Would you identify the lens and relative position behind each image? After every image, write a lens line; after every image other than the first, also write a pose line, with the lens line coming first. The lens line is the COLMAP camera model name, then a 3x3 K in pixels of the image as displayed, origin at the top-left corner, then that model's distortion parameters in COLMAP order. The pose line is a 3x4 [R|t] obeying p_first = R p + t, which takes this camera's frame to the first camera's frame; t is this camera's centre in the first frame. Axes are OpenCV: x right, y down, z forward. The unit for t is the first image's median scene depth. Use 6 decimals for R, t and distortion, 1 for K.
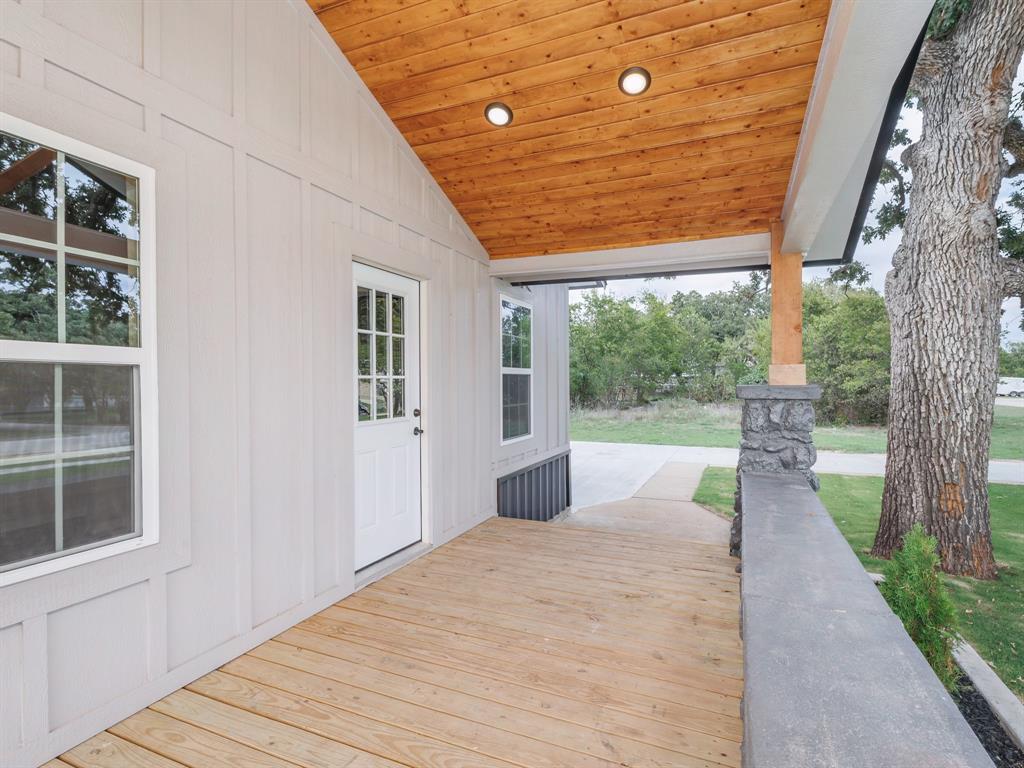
lens RADIAL K [[528.7, 0, 512.0], [0, 528.7, 384.0], [0, 0, 1]] dist [0.014275, -0.000219]
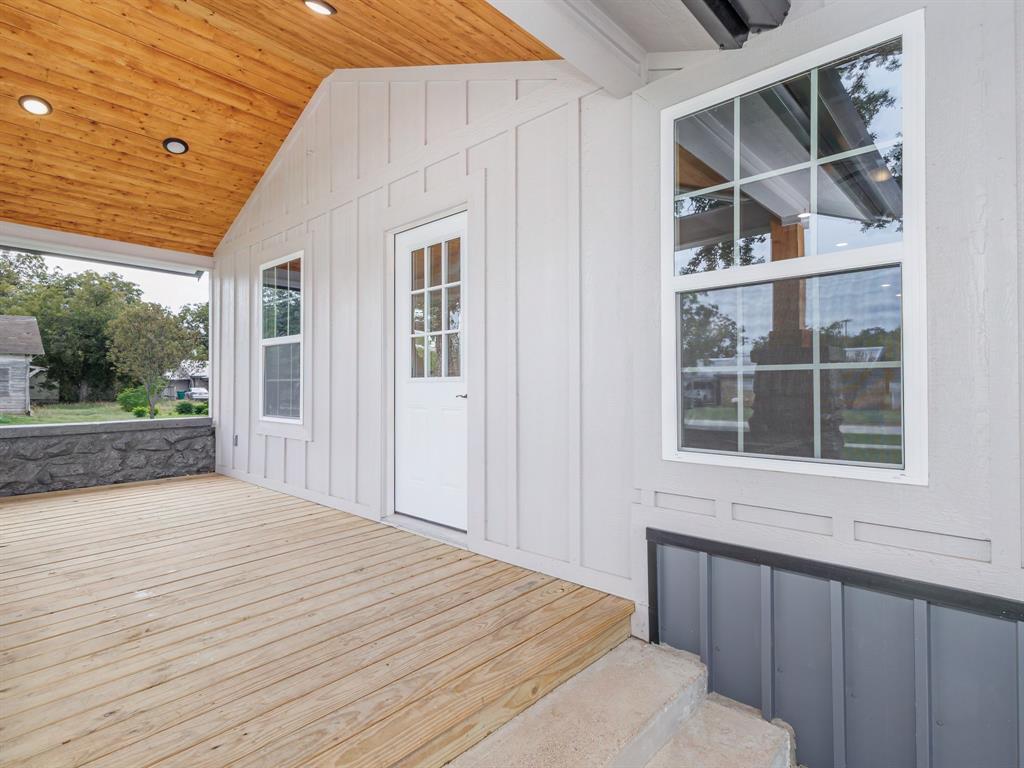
lens RADIAL K [[528.7, 0, 512.0], [0, 528.7, 384.0], [0, 0, 1]] dist [0.014275, -0.000219]
pose [[-0.326399, -0.002832, -0.945228, 0.596223], [-0.005177, 0.999986, -0.001209, 0.077148], [0.945218, 0.004499, -0.326409, 1.405444]]
